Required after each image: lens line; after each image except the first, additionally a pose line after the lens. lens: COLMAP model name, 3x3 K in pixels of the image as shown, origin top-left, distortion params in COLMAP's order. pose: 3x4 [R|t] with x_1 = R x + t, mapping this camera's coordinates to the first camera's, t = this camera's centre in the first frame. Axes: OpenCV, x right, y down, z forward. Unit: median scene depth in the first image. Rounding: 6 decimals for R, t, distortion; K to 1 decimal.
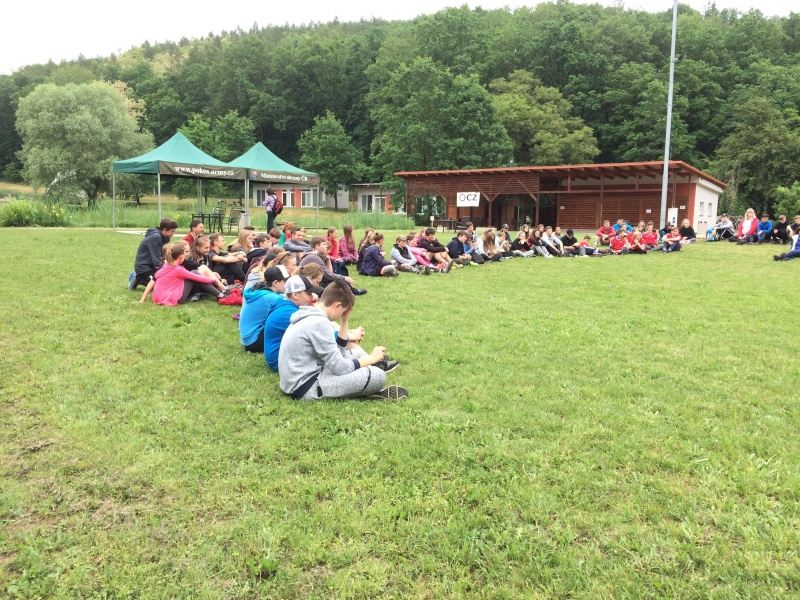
lens RADIAL K [[683.7, 0, 402.0], [0, 683.7, 303.3], [0, 0, 1]] dist [0.092739, -0.112260]
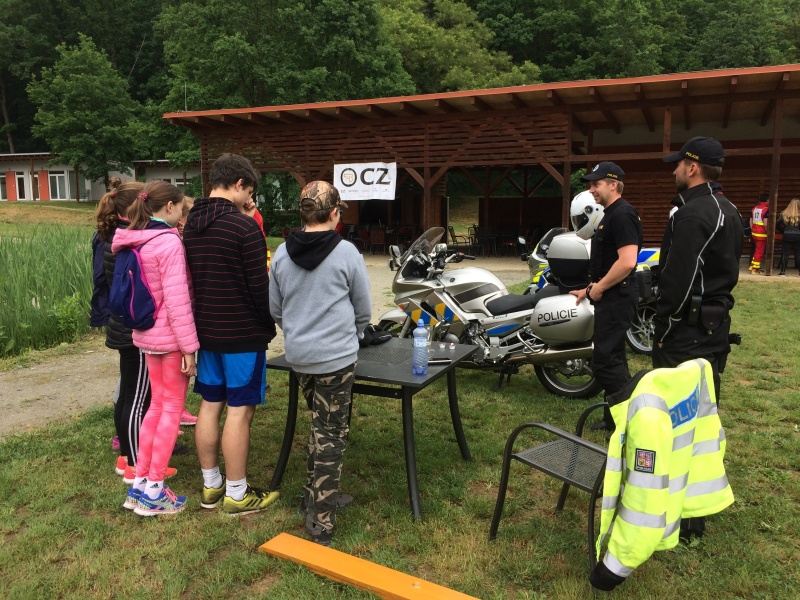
lens RADIAL K [[683.7, 0, 402.7], [0, 683.7, 293.9], [0, 0, 1]] dist [0.092739, -0.112260]
pose [[0.975123, -0.045180, 0.217010, 0.020814], [0.044470, 0.998977, 0.008156, -0.059981], [-0.217157, 0.001697, 0.976135, 0.408807]]
